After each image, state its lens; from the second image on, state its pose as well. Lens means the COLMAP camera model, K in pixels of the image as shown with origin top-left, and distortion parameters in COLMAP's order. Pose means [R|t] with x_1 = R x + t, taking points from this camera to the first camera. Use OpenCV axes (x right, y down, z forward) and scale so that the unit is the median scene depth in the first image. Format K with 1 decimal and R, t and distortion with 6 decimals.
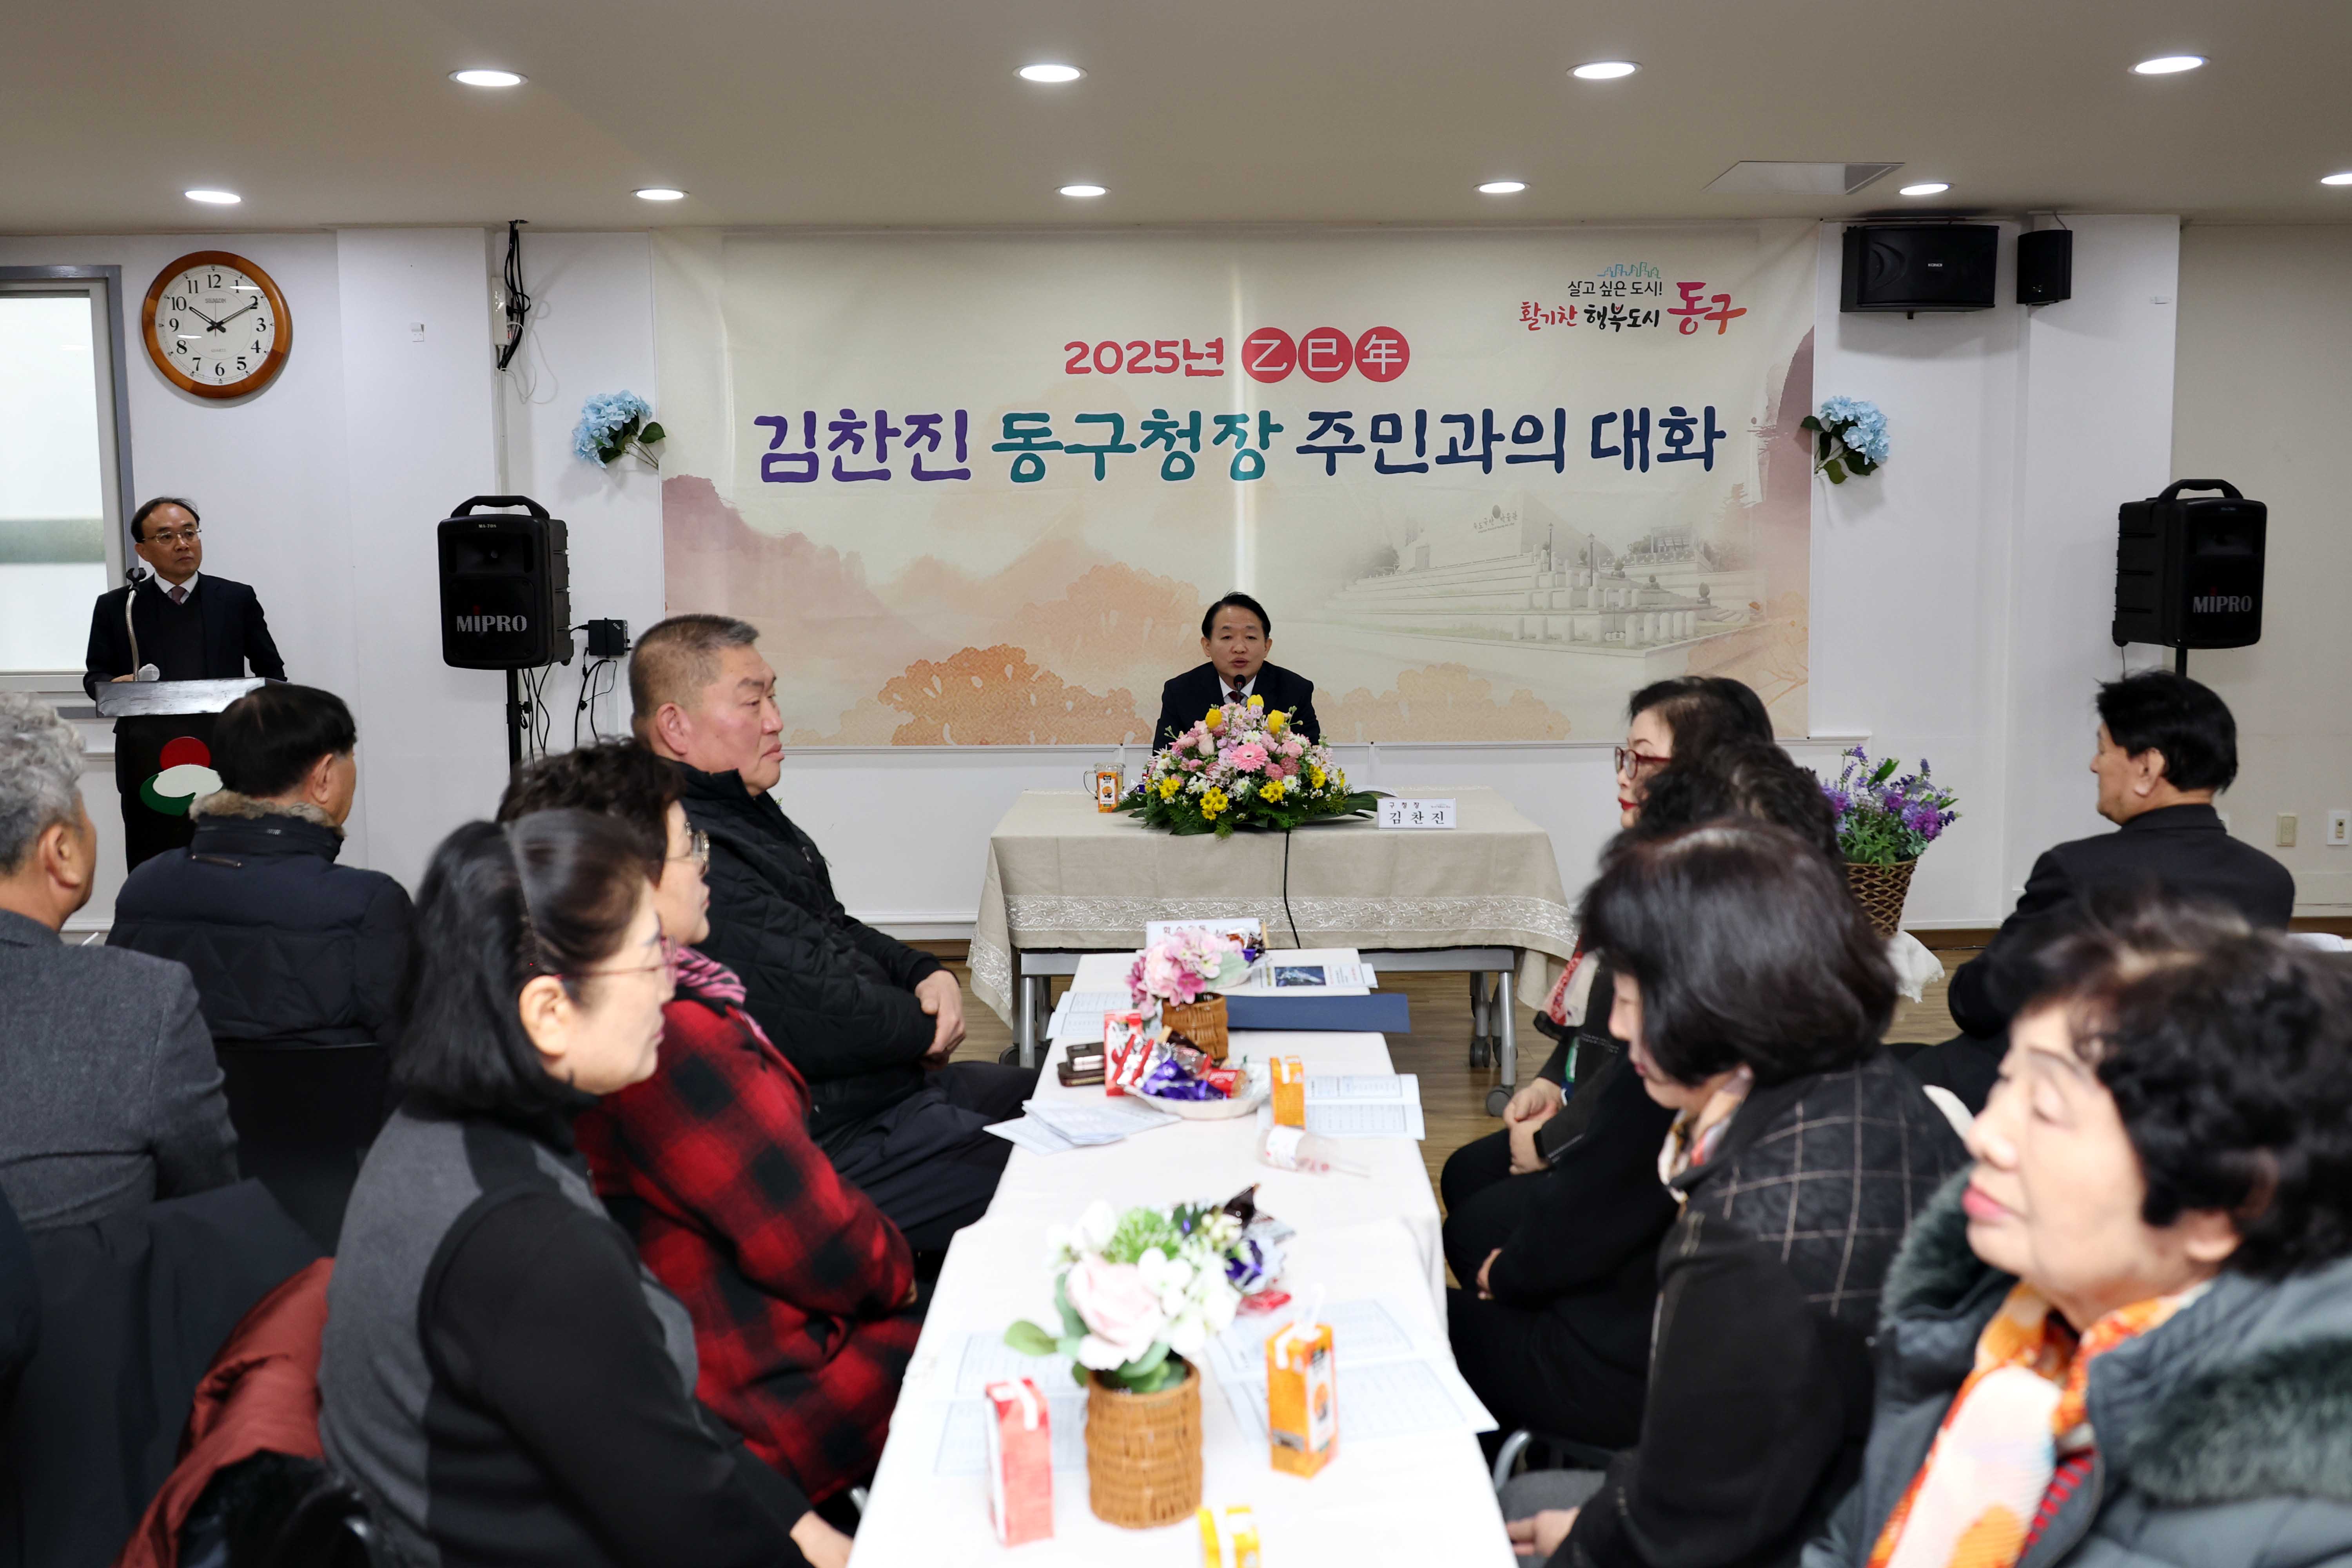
lens RADIAL K [[1959.3, 0, 1205.6], [0, 1959.3, 732.4], [0, 0, 1]] dist [0.005980, -0.000392]
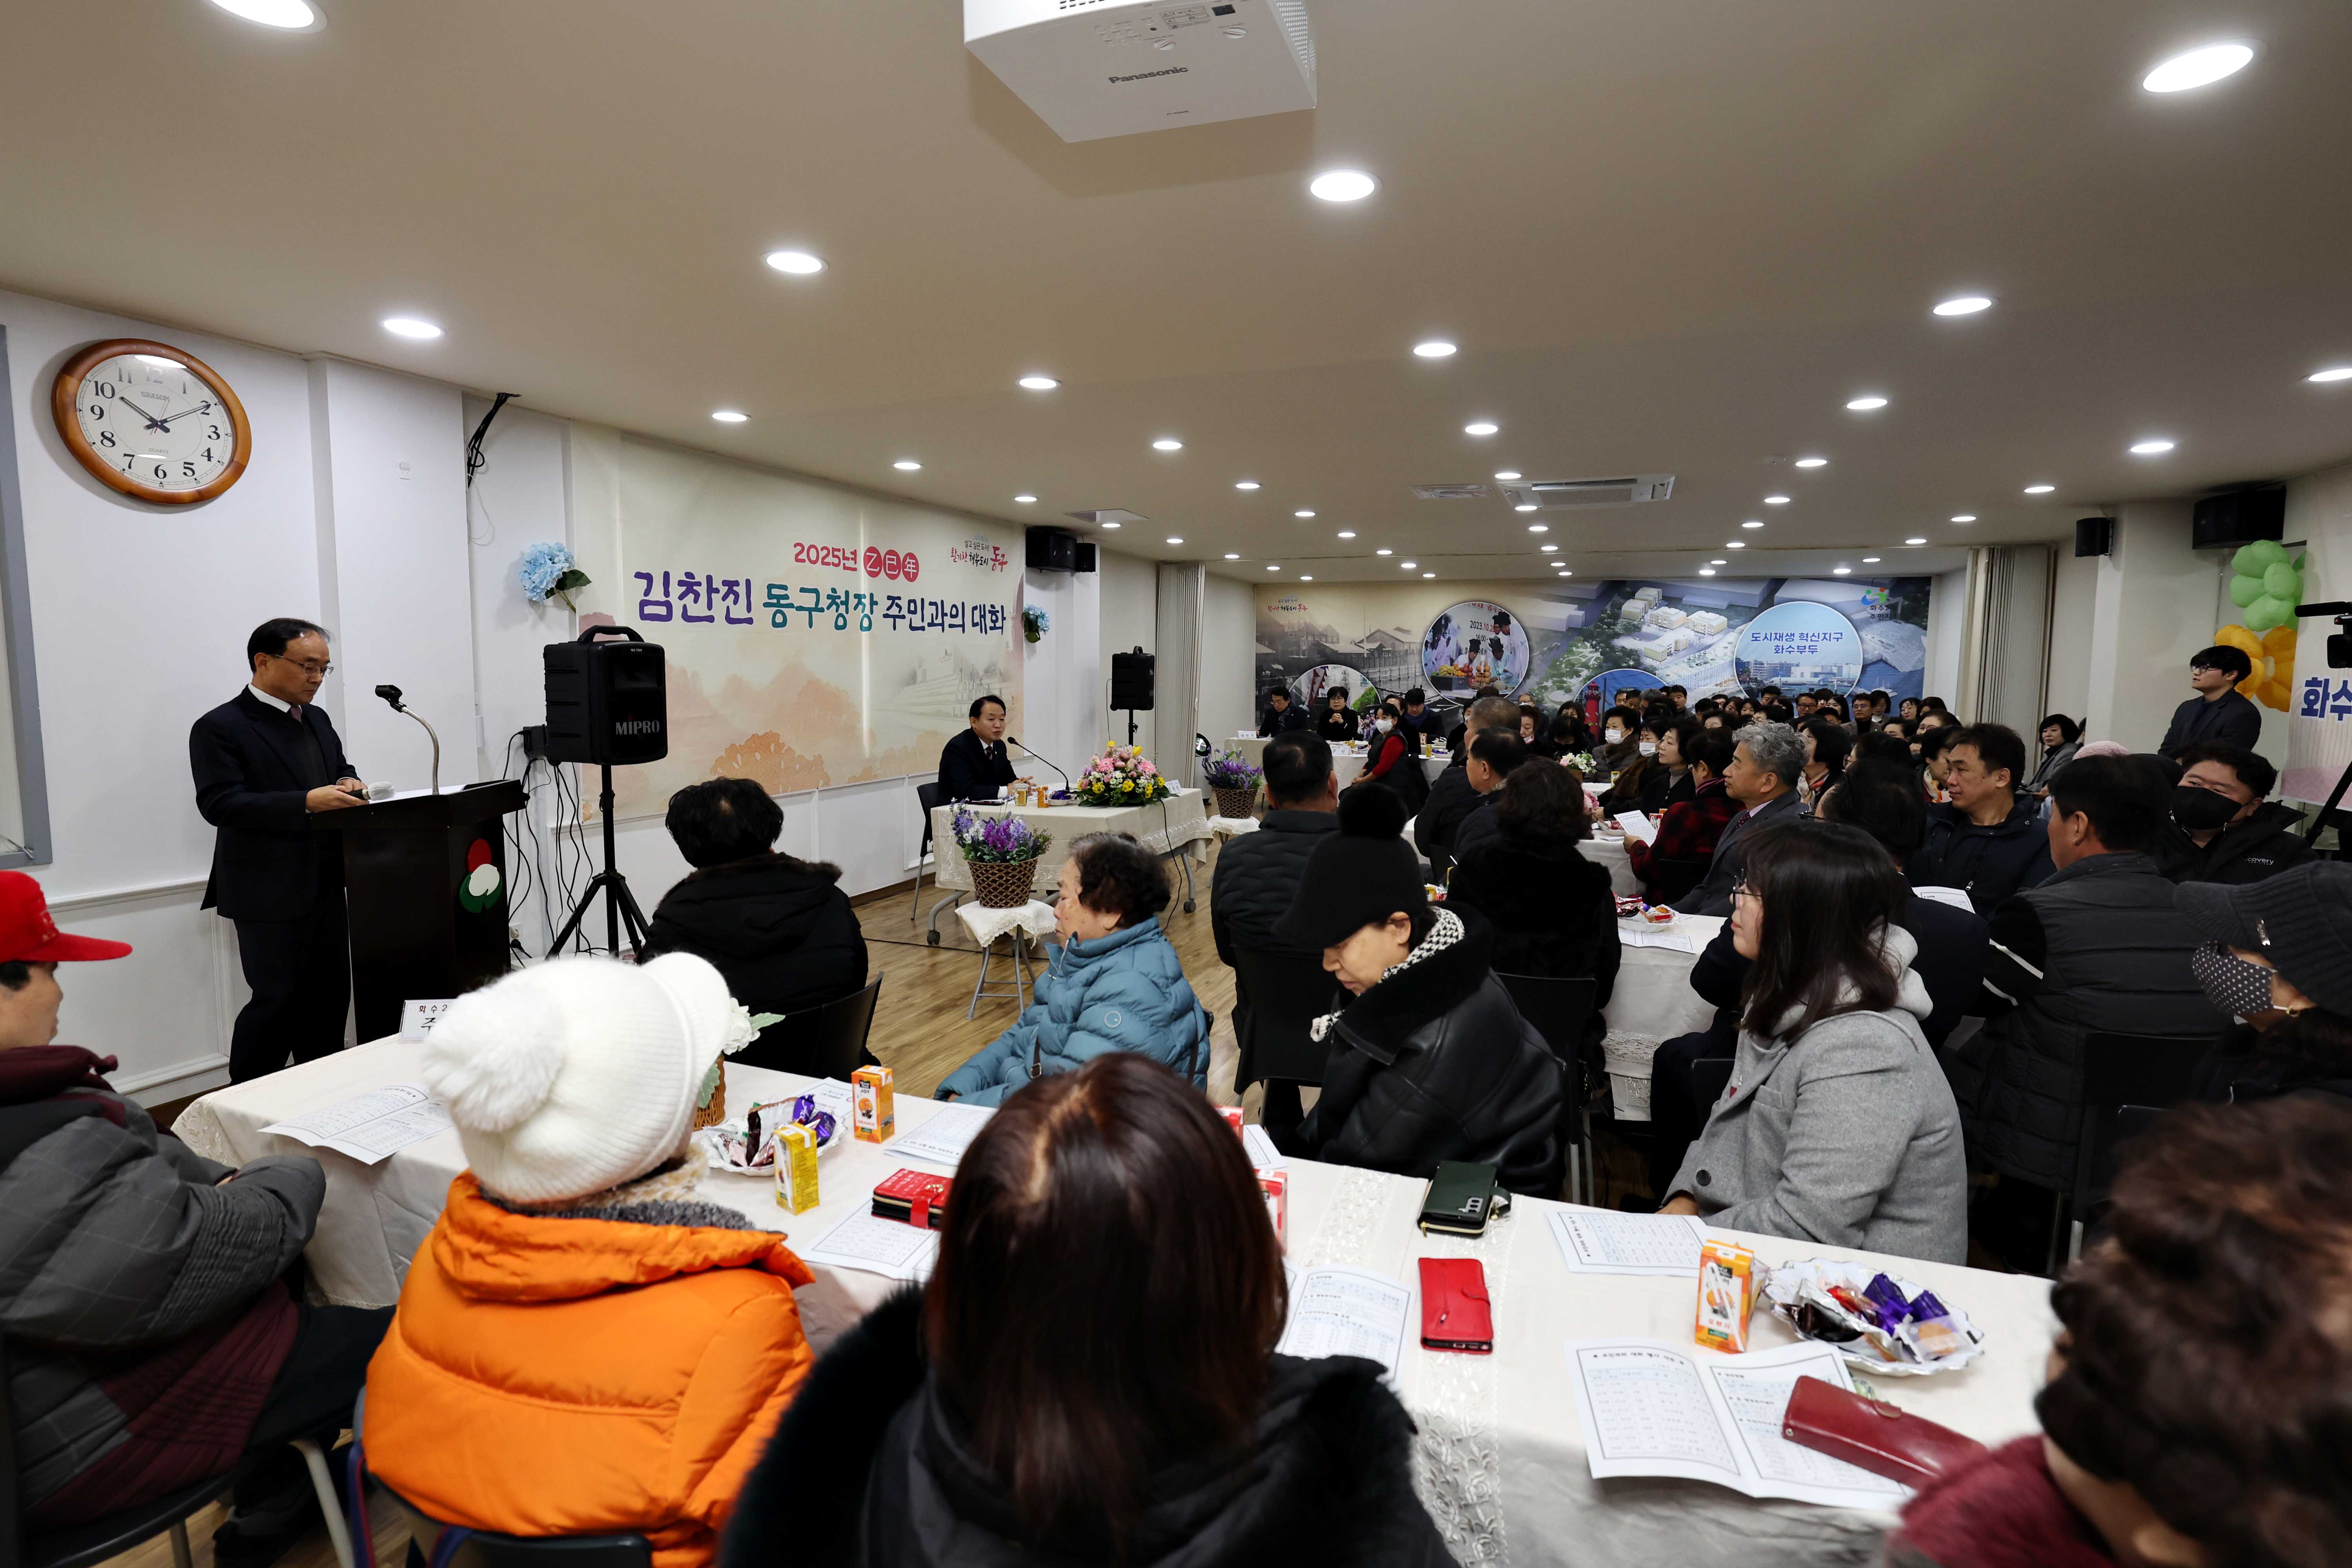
lens RADIAL K [[1112.1, 0, 1178.1], [0, 1112.1, 766.7], [0, 0, 1]] dist [-0.013131, 0.003992]
pose [[0.372473, -0.075300, 0.924983, -0.814699], [0.080707, 0.995555, 0.048546, -0.033549], [-0.924527, 0.056570, 0.376894, 0.371566]]
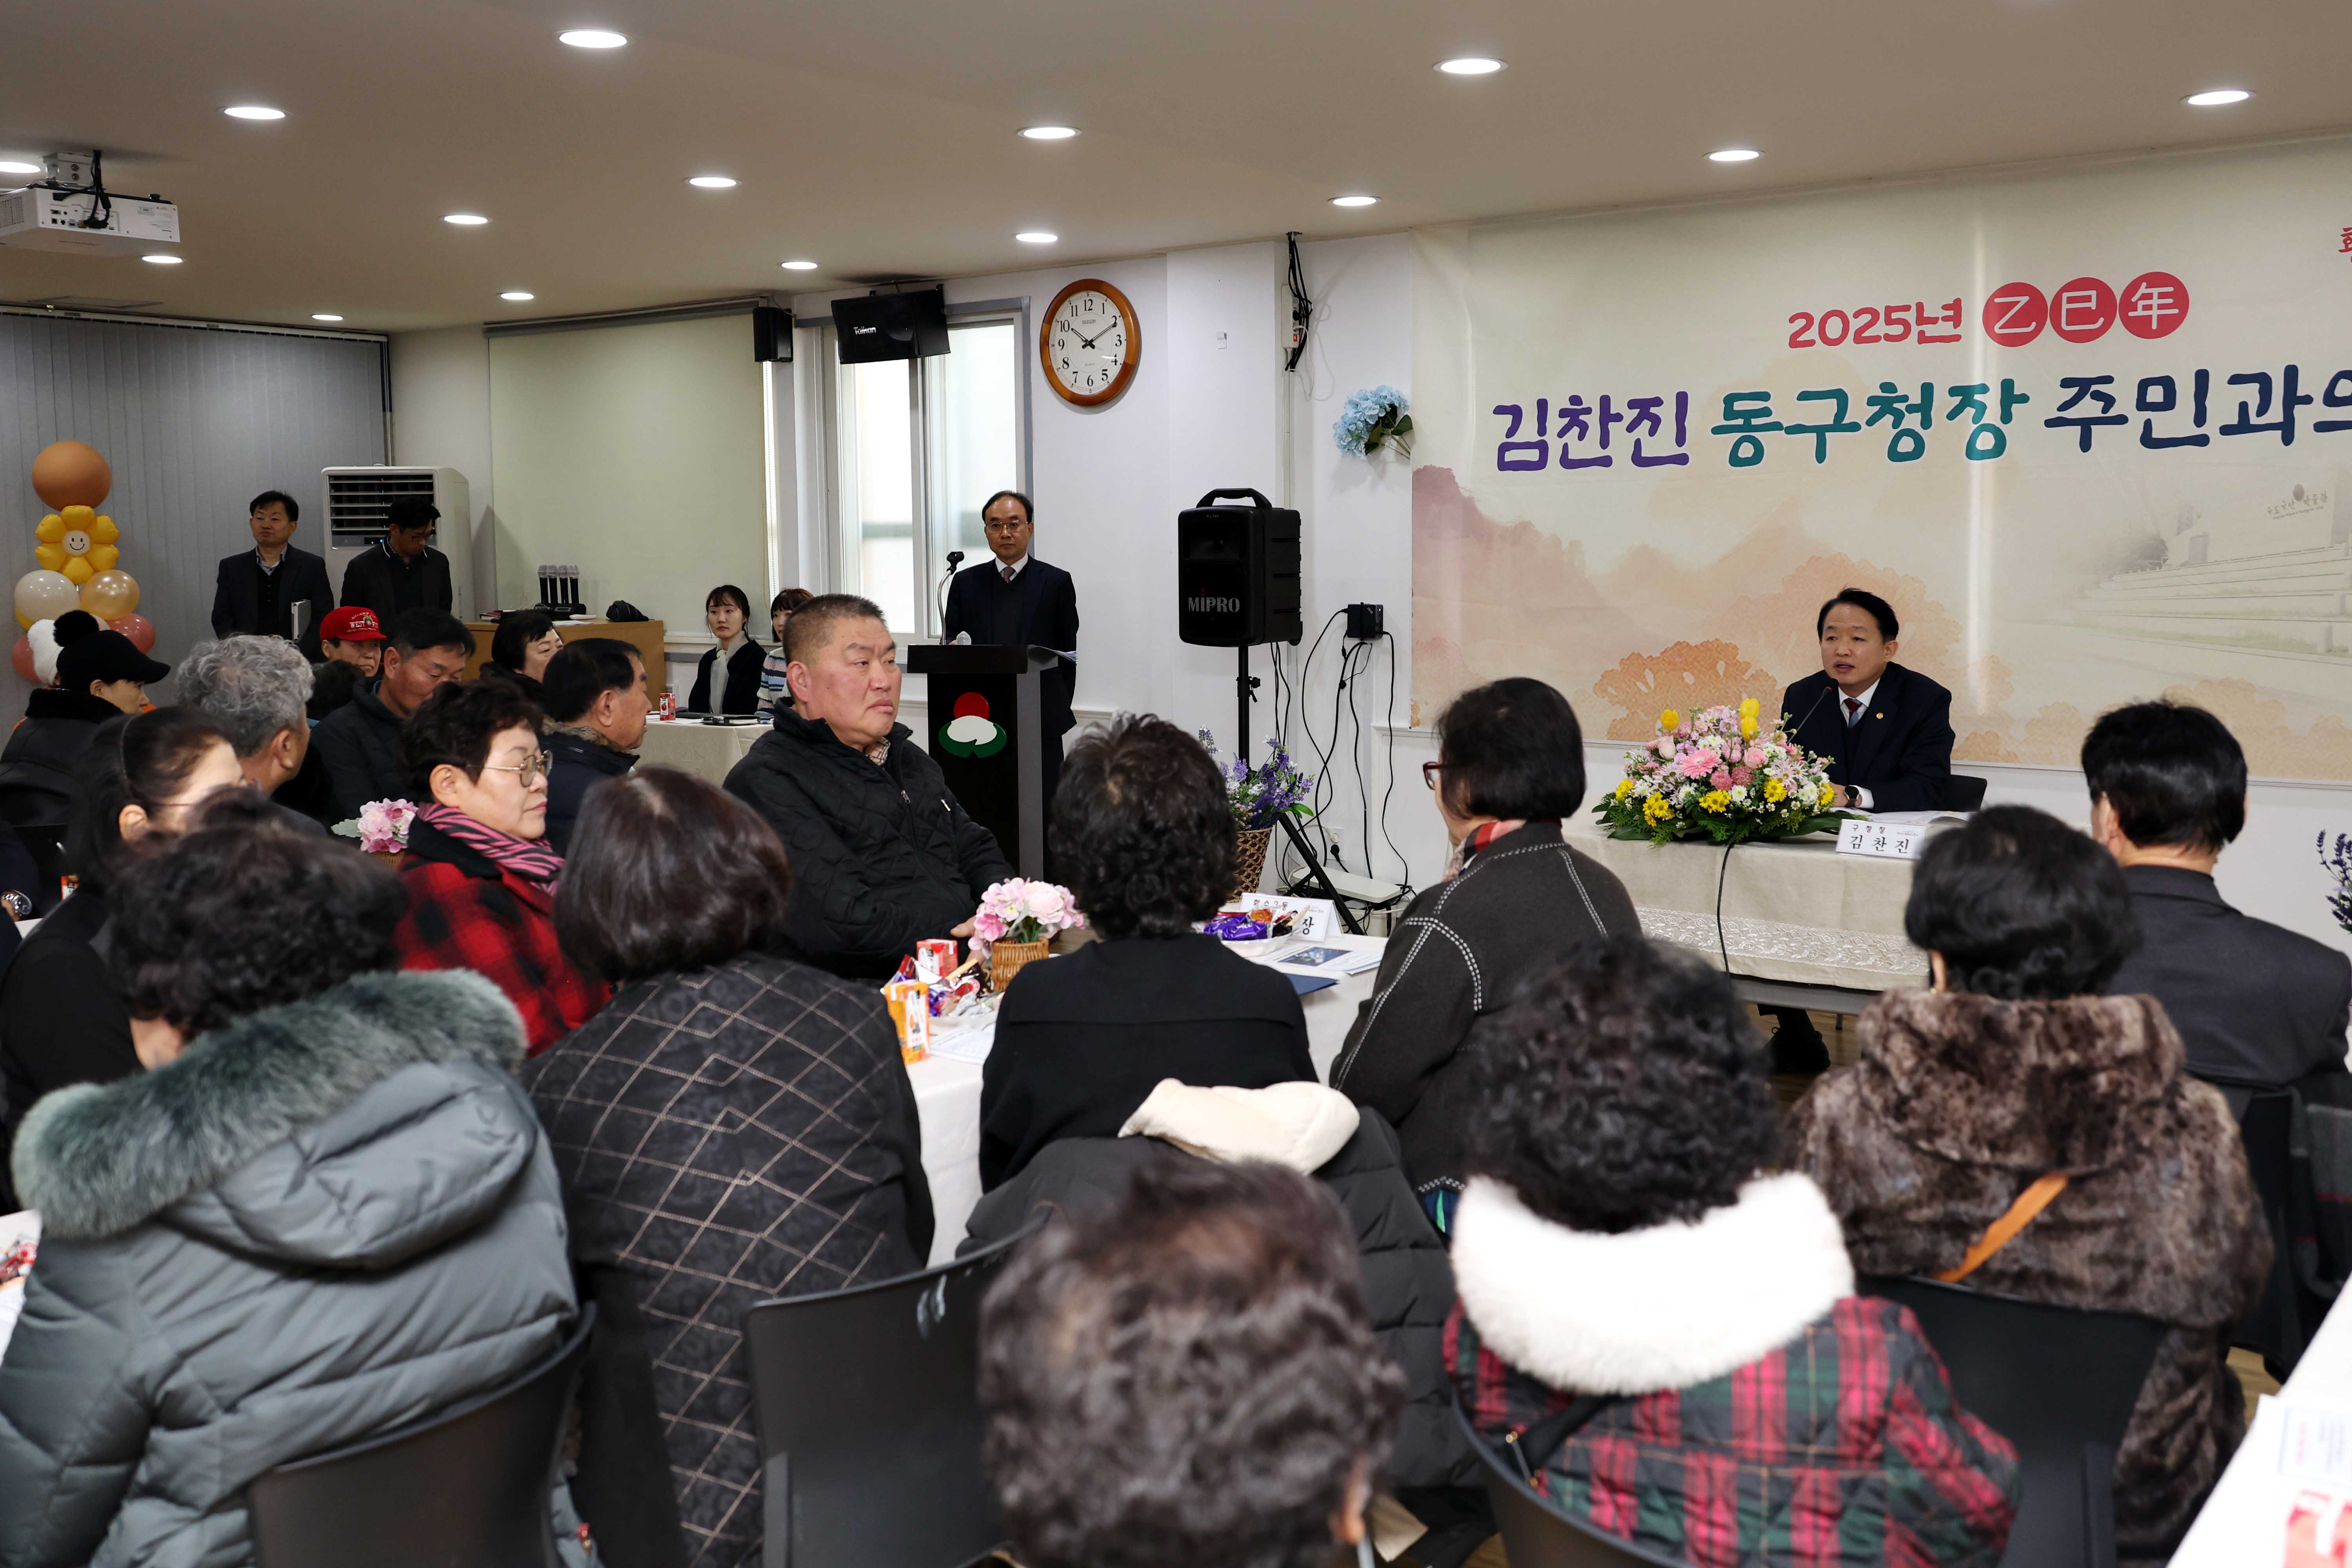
lens RADIAL K [[2169.7, 0, 1228.9], [0, 2169.7, 736.6], [0, 0, 1]] dist [0.029036, 0.000000]
pose [[0.802559, 0.057952, -0.593751, 0.336374], [-0.057333, 0.998156, 0.019929, -0.005714], [0.593811, 0.018047, 0.804402, 0.022264]]
